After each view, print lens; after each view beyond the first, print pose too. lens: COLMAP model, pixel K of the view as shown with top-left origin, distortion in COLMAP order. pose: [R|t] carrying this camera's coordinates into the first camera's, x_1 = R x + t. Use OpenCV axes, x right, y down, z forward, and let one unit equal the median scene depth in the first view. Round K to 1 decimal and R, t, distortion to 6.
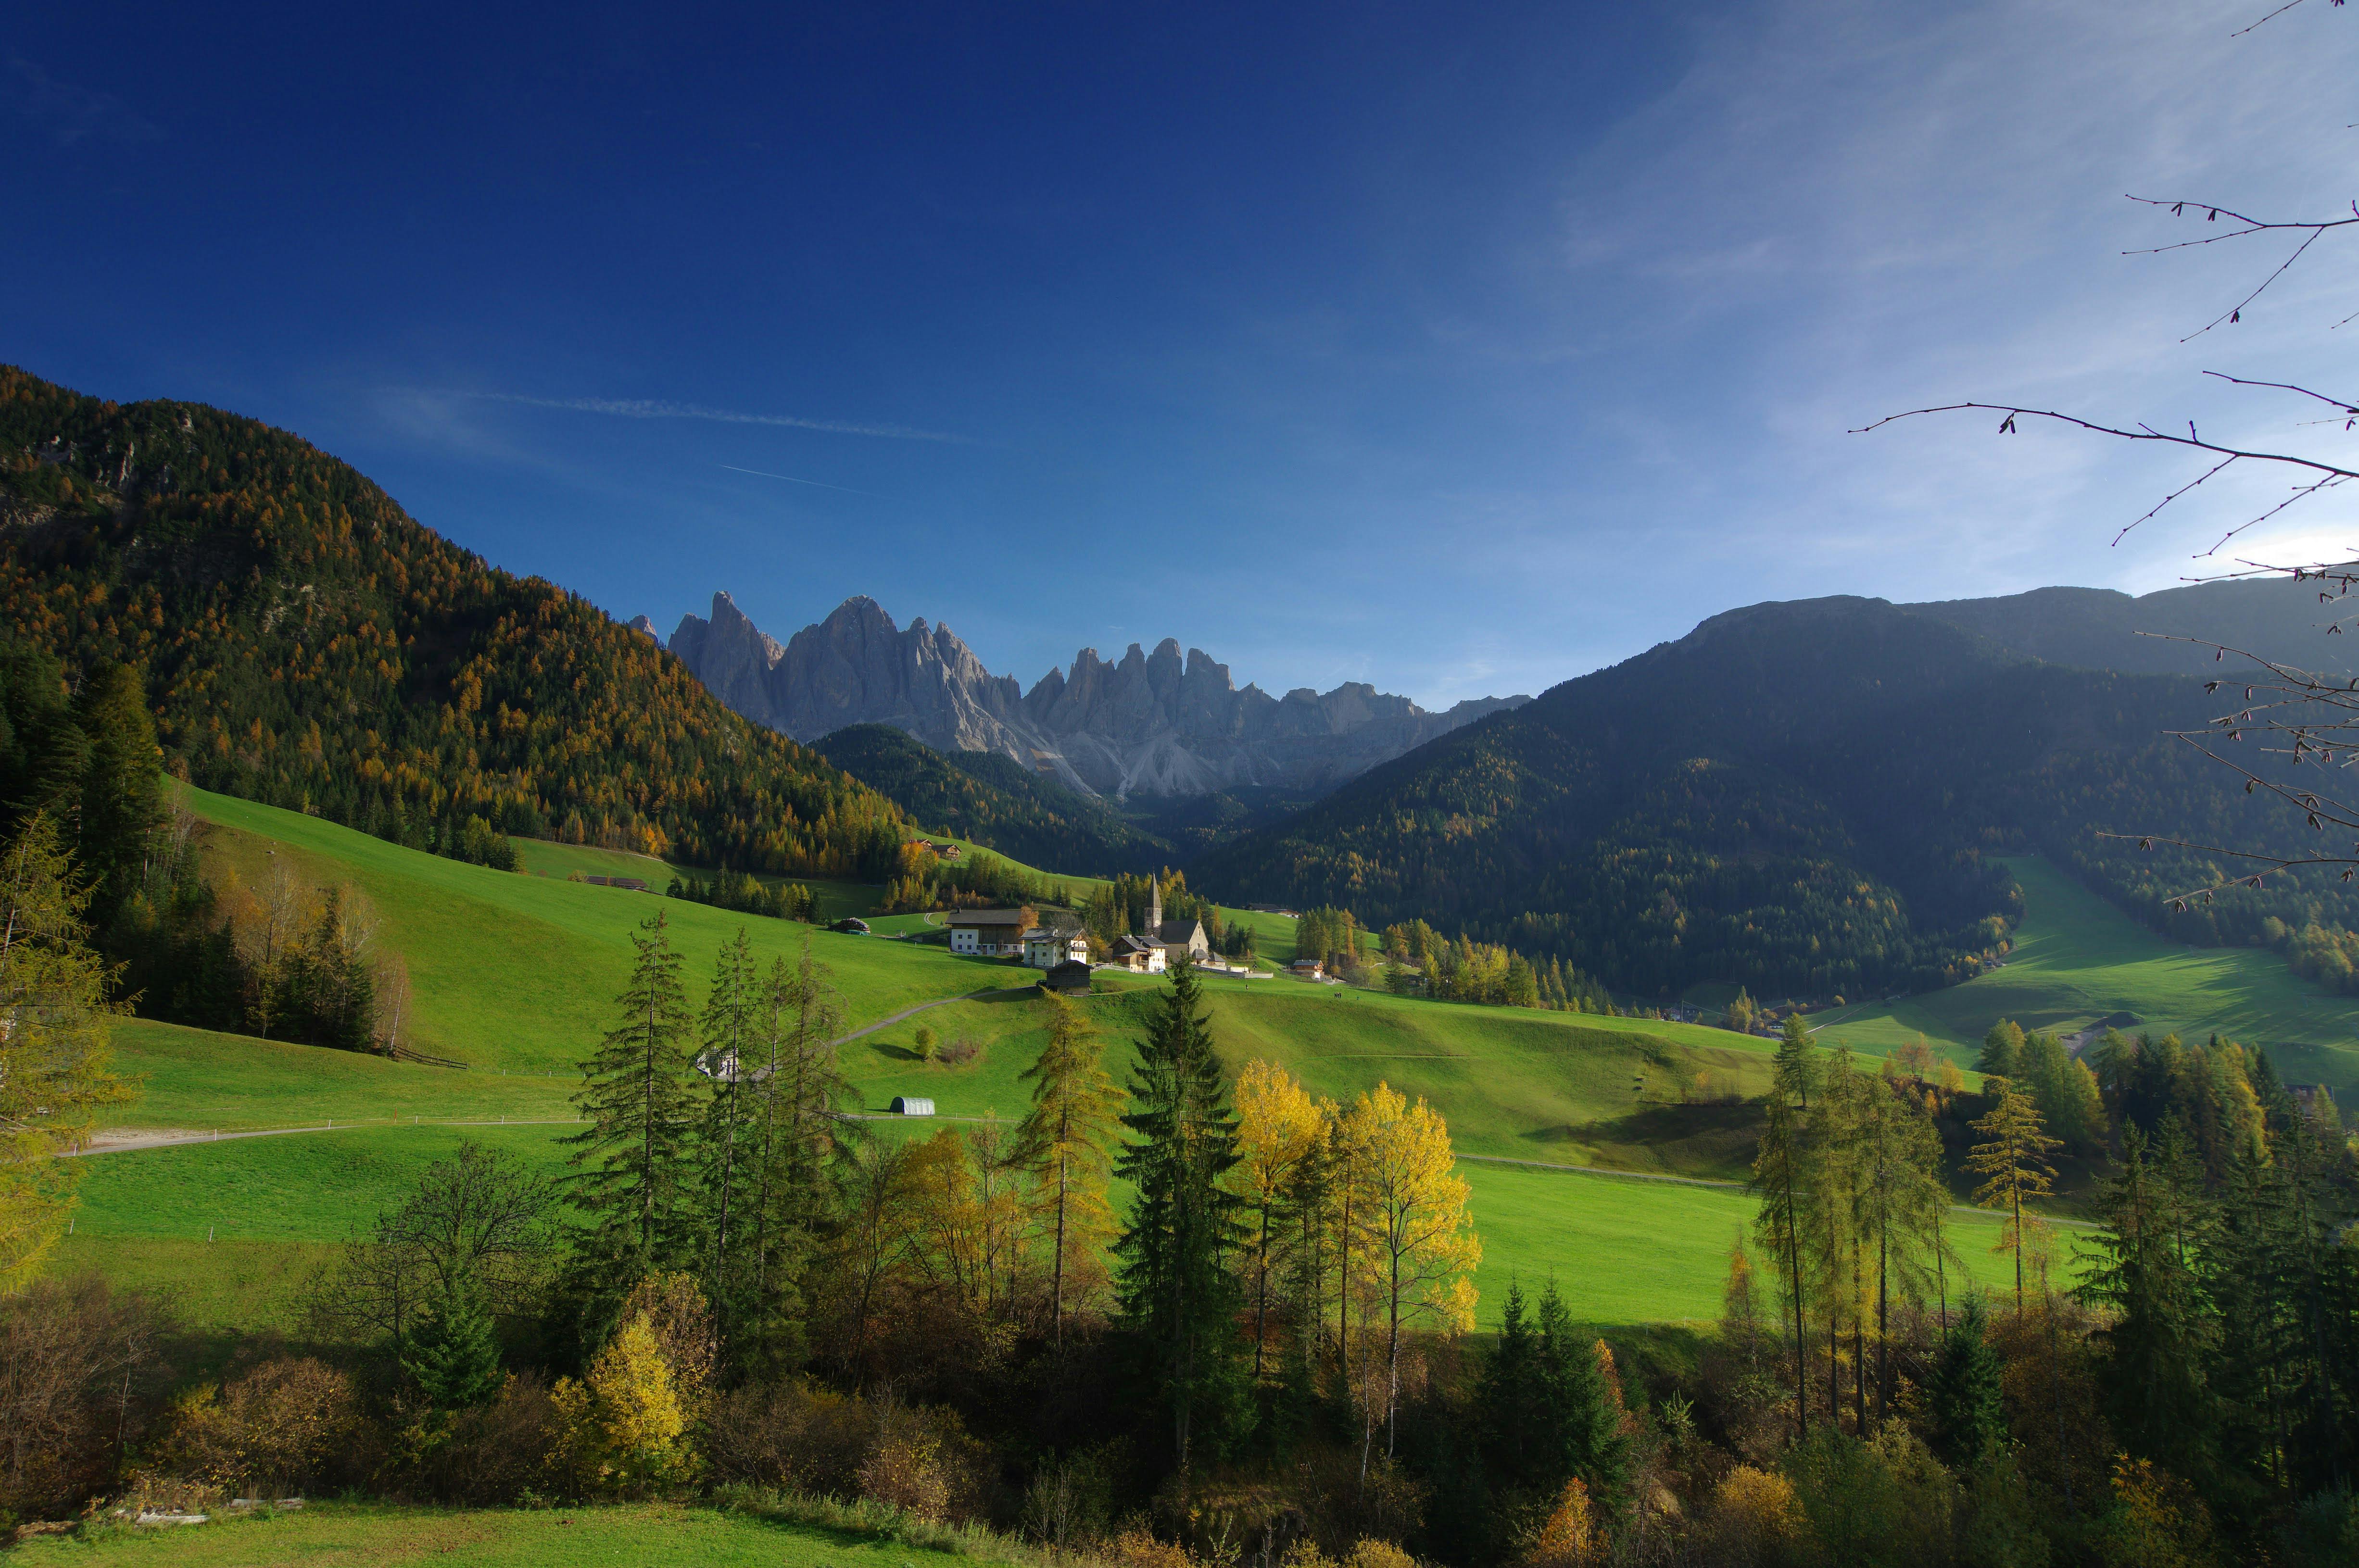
lens RADIAL K [[1267.1, 0, 1166.8], [0, 1267.1, 801.9], [0, 0, 1]] dist [-0.002182, 0.000567]
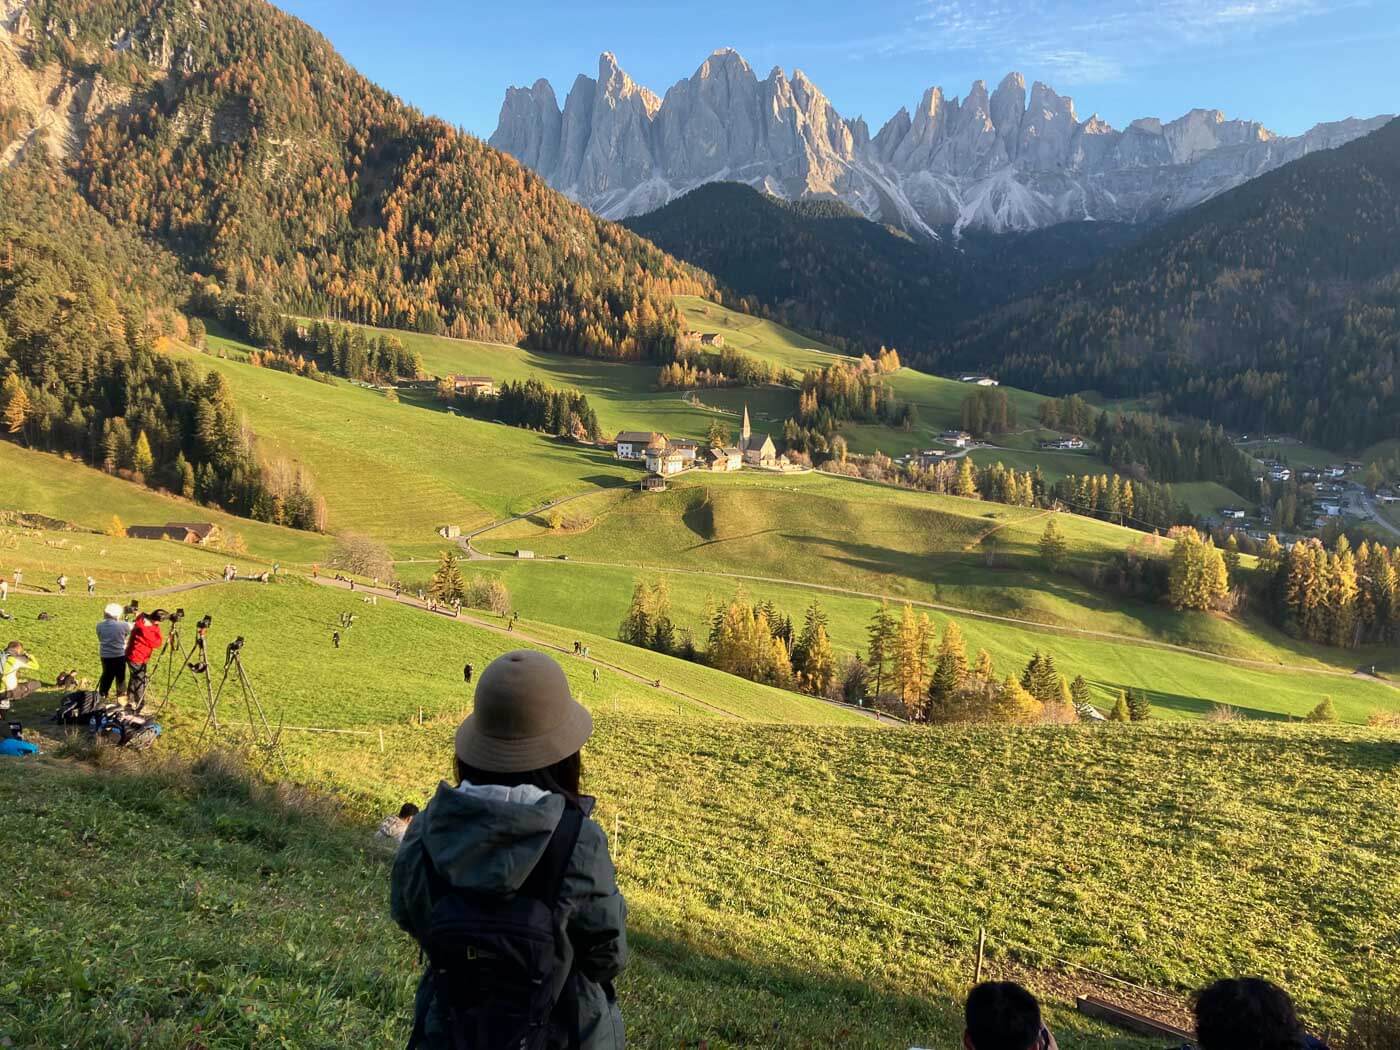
lens RADIAL K [[1170.4, 0, 700.7], [0, 1170.4, 515.4], [0, 0, 1]] dist [0.024117, -0.006694]
pose [[0.959440, 0.048046, -0.277789, 0.144164], [0.022594, 0.969095, 0.245651, -0.072174], [0.281007, -0.241963, 0.928703, -0.184514]]
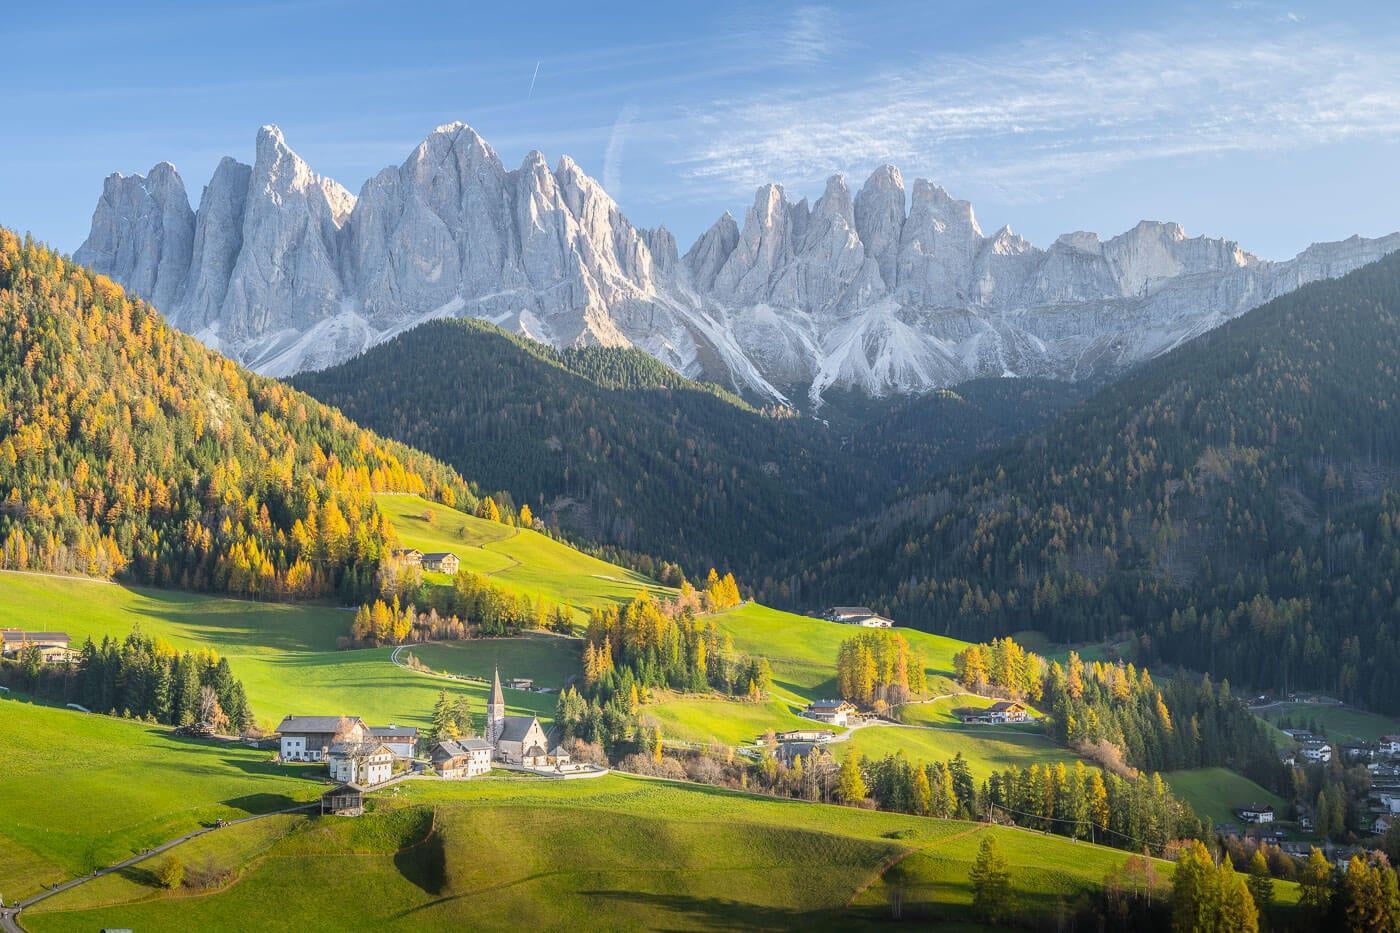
lens RADIAL K [[1882.8, 0, 714.3], [0, 1882.8, 464.2], [0, 0, 1]] dist [0.003452, -0.008180]
pose [[0.991342, -0.018118, -0.130051, 0.143430], [0.024953, 0.998381, 0.051115, -0.071657], [0.128914, -0.053917, 0.990189, -0.182003]]
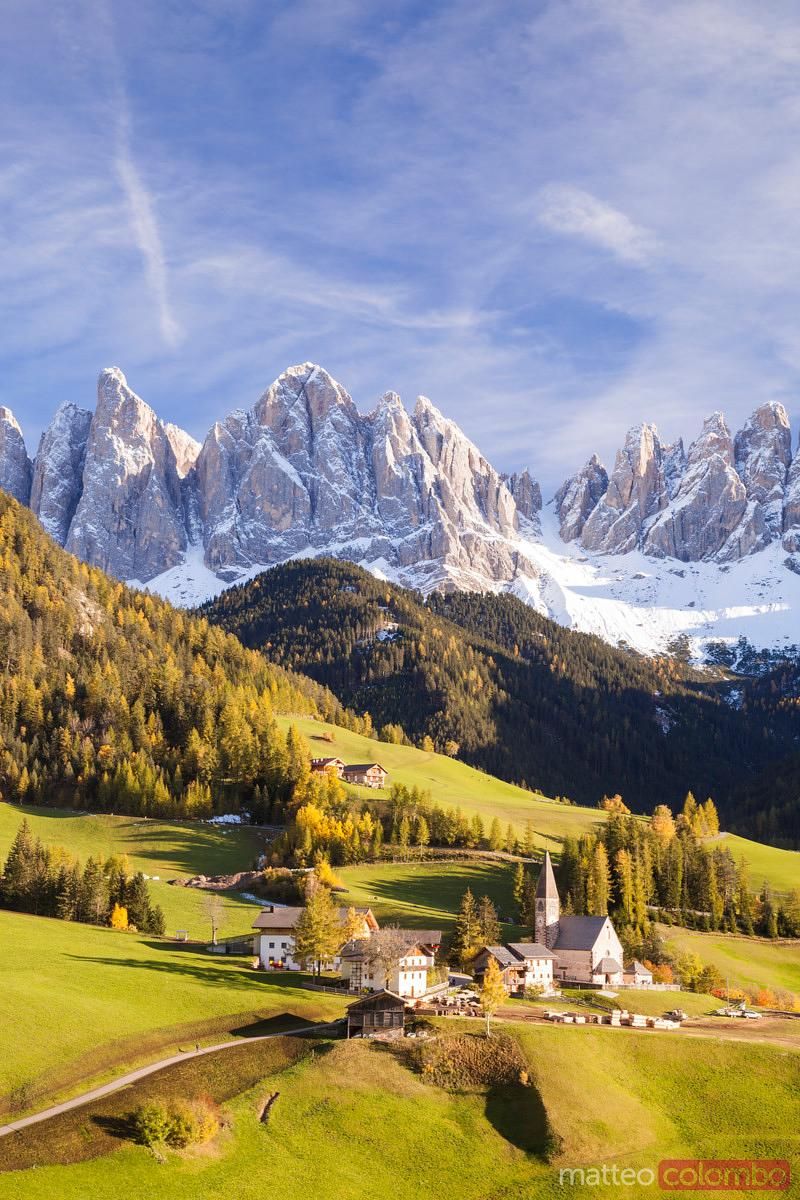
lens RADIAL K [[1940.1, 0, 401.4], [0, 1940.1, 604.7], [0, 0, 1]] dist [0.212582, 0.030721]
pose [[0.979198, -0.029950, -0.200685, 0.054485], [0.025564, 0.999375, -0.024412, -0.024011], [0.201291, 0.018773, 0.979352, -0.046346]]
